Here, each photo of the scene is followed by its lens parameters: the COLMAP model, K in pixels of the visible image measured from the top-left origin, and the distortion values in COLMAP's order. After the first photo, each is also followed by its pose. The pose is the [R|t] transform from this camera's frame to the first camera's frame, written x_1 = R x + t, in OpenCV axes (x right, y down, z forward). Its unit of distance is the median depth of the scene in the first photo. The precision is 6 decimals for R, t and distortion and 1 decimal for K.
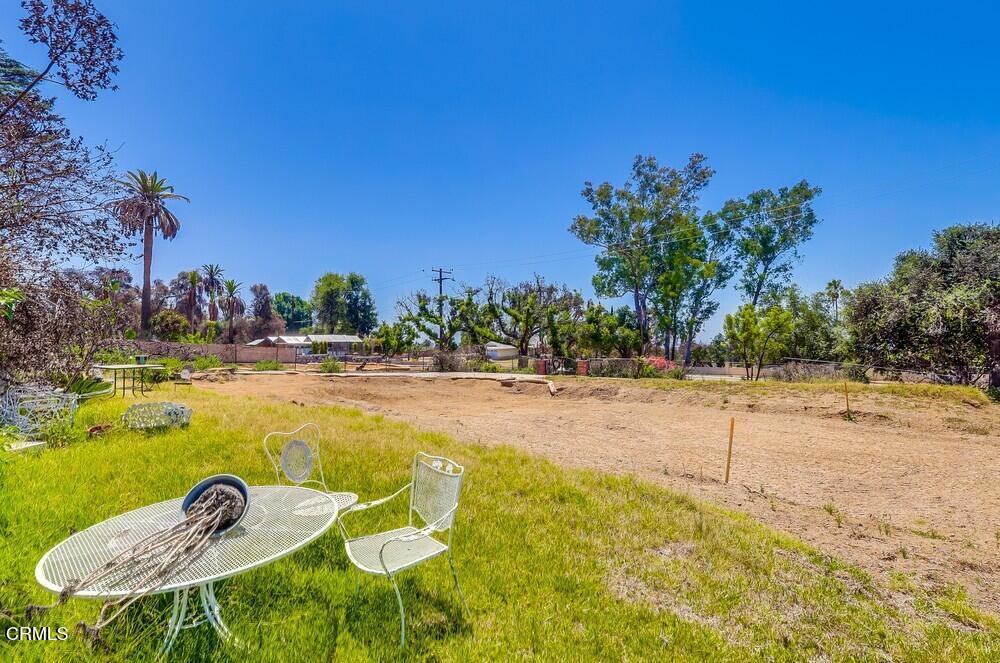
lens RADIAL K [[474.9, 0, 494.5], [0, 474.9, 337.5], [0, 0, 1]] dist [0.012469, 0.002182]
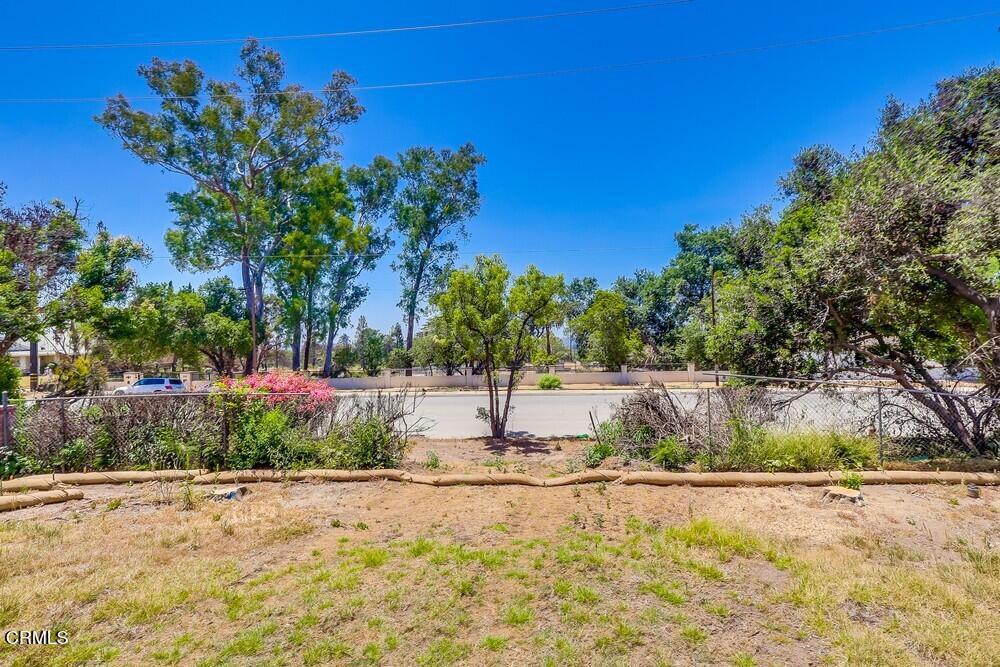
lens RADIAL K [[474.9, 0, 499.0], [0, 474.9, 324.1], [0, 0, 1]] dist [0.012469, 0.002182]
pose [[0.720127, 0.019859, 0.693558, 0.122566], [0.002974, 0.999493, -0.031707, 0.007648], [-0.693836, 0.024896, 0.719703, 0.376543]]
